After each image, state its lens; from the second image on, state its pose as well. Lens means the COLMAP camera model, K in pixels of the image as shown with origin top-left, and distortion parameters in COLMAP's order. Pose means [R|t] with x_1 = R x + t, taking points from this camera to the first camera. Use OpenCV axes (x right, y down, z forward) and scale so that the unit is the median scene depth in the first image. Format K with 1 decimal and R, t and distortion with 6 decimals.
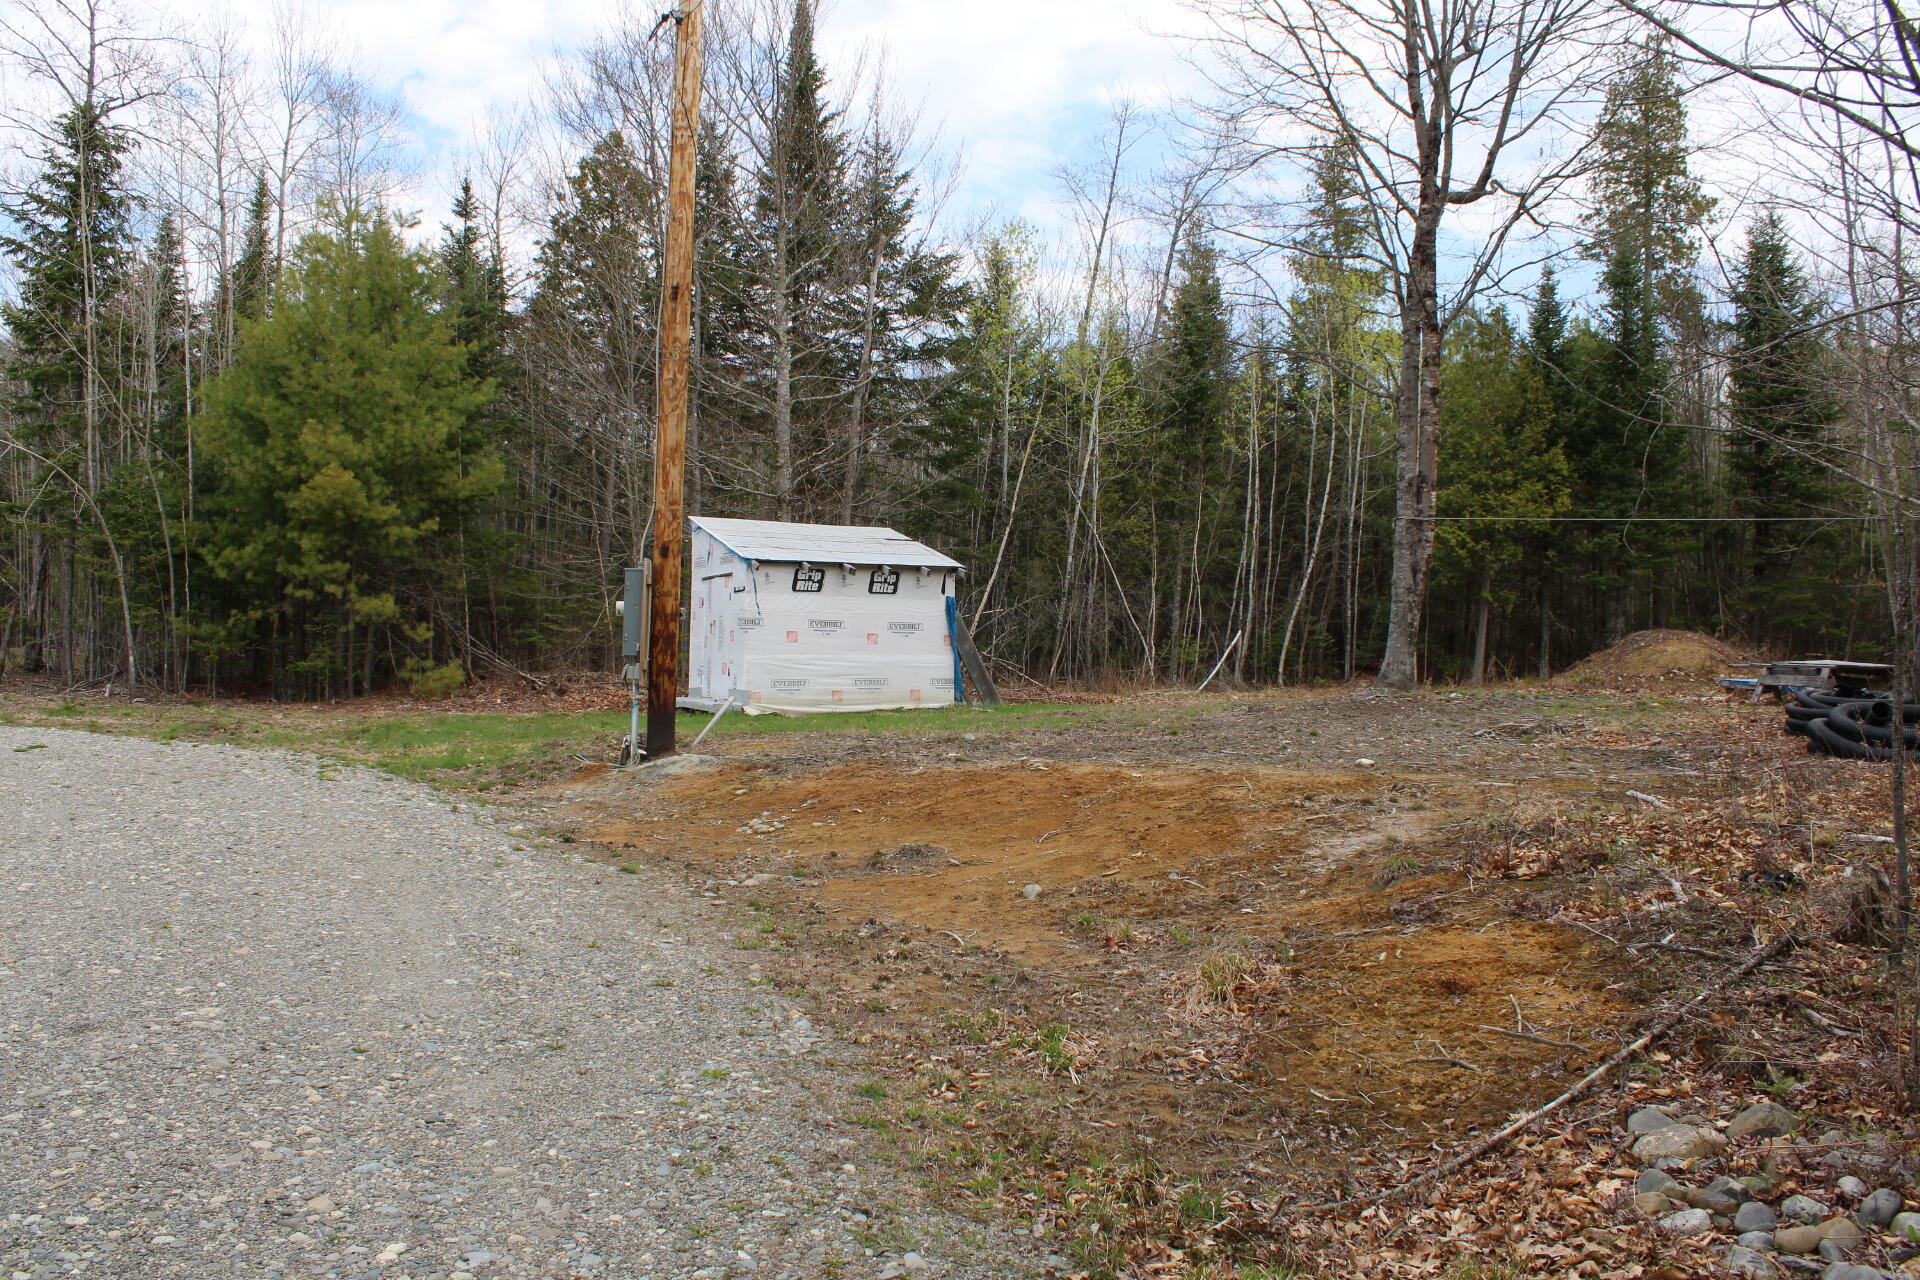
lens RADIAL K [[1591.6, 0, 960.0], [0, 1591.6, 640.0], [0, 0, 1]] dist [-0.171658, 0.156134]
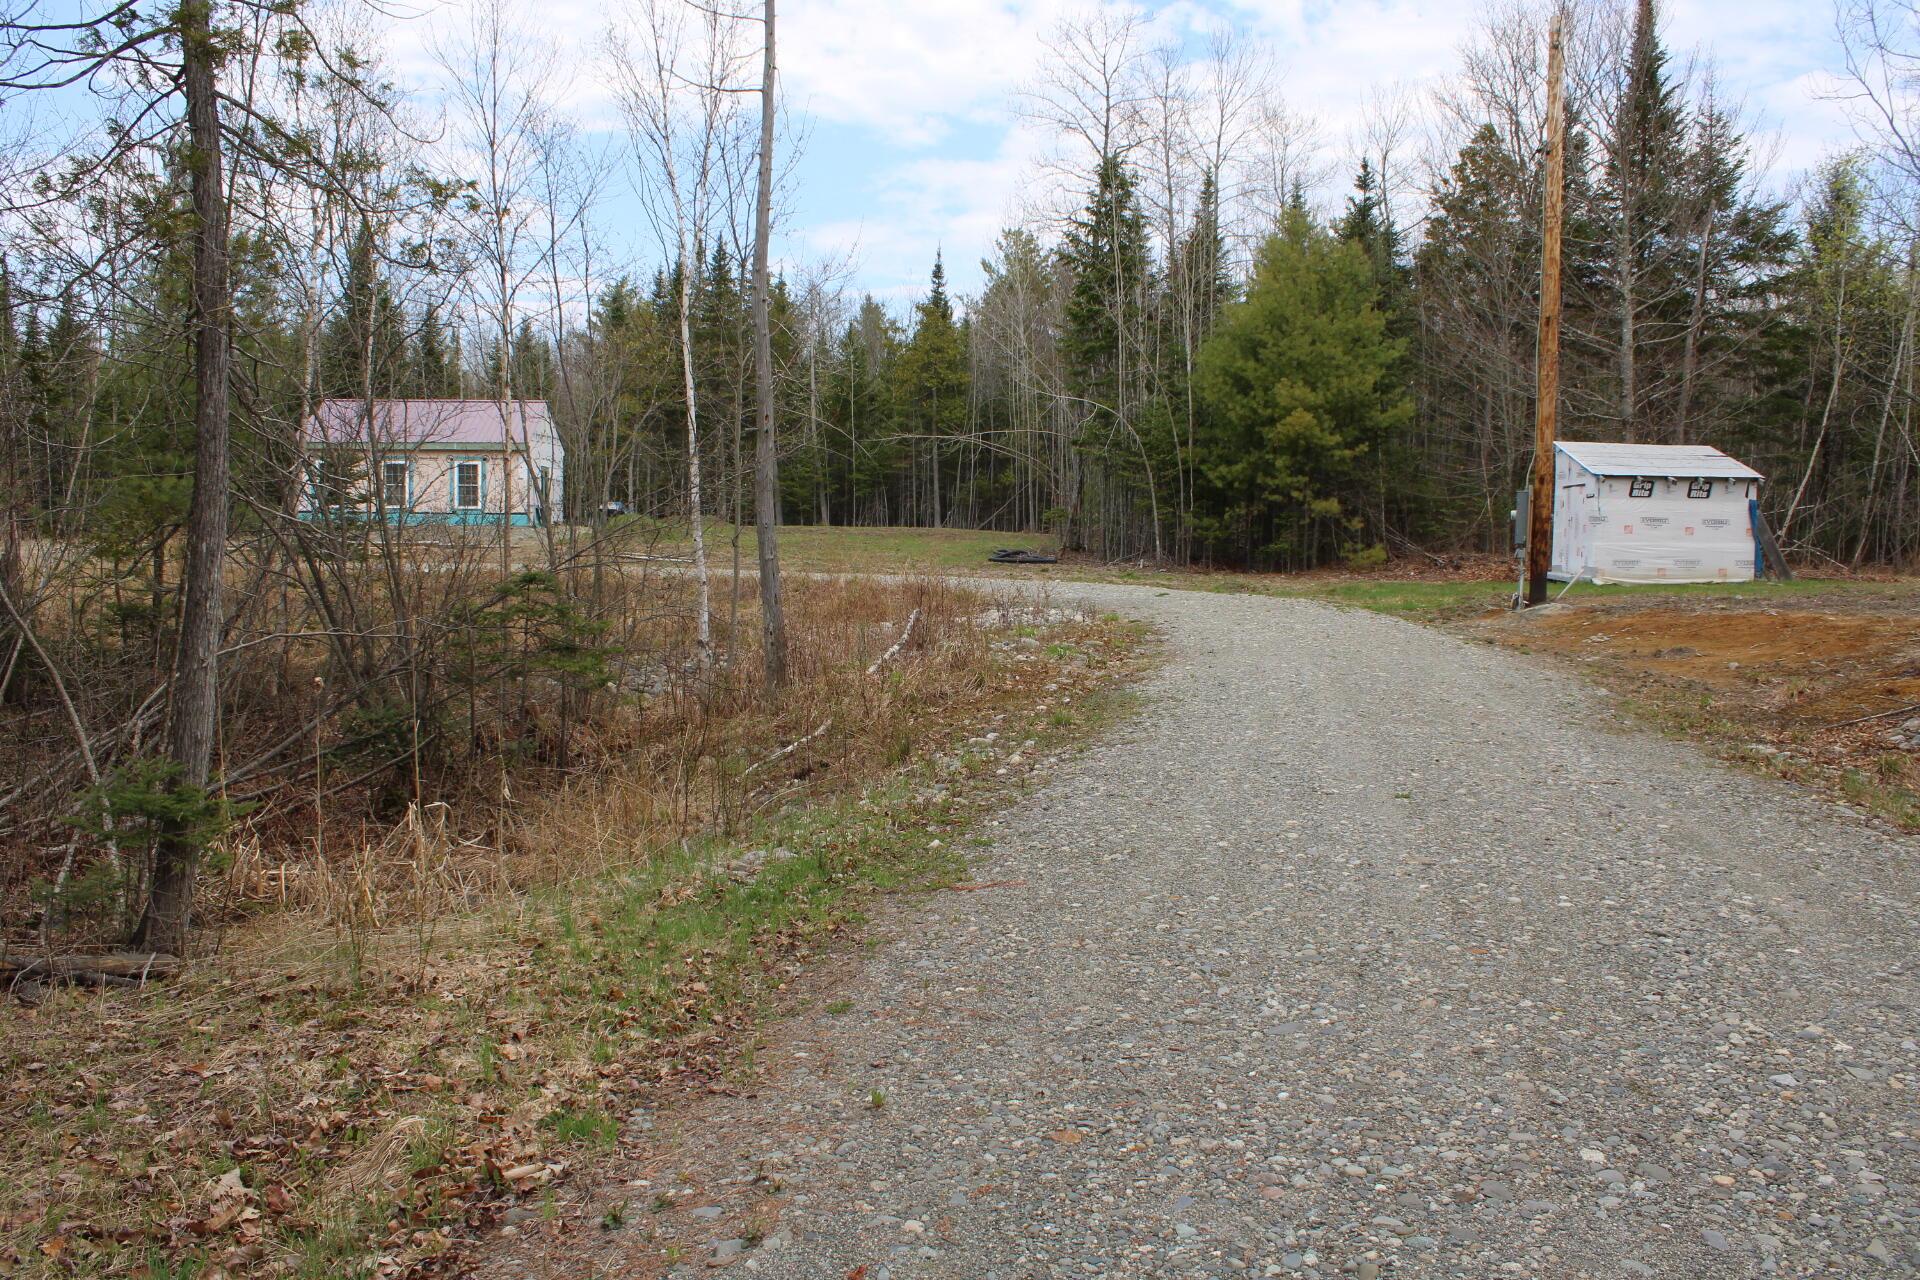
lens RADIAL K [[1591.6, 0, 960.0], [0, 1591.6, 640.0], [0, 0, 1]] dist [-0.171658, 0.156134]
pose [[0.864474, 0.032401, -0.501633, 0.062610], [0.005404, 0.997264, 0.073727, -0.007529], [0.502649, -0.066445, 0.861933, -0.413894]]
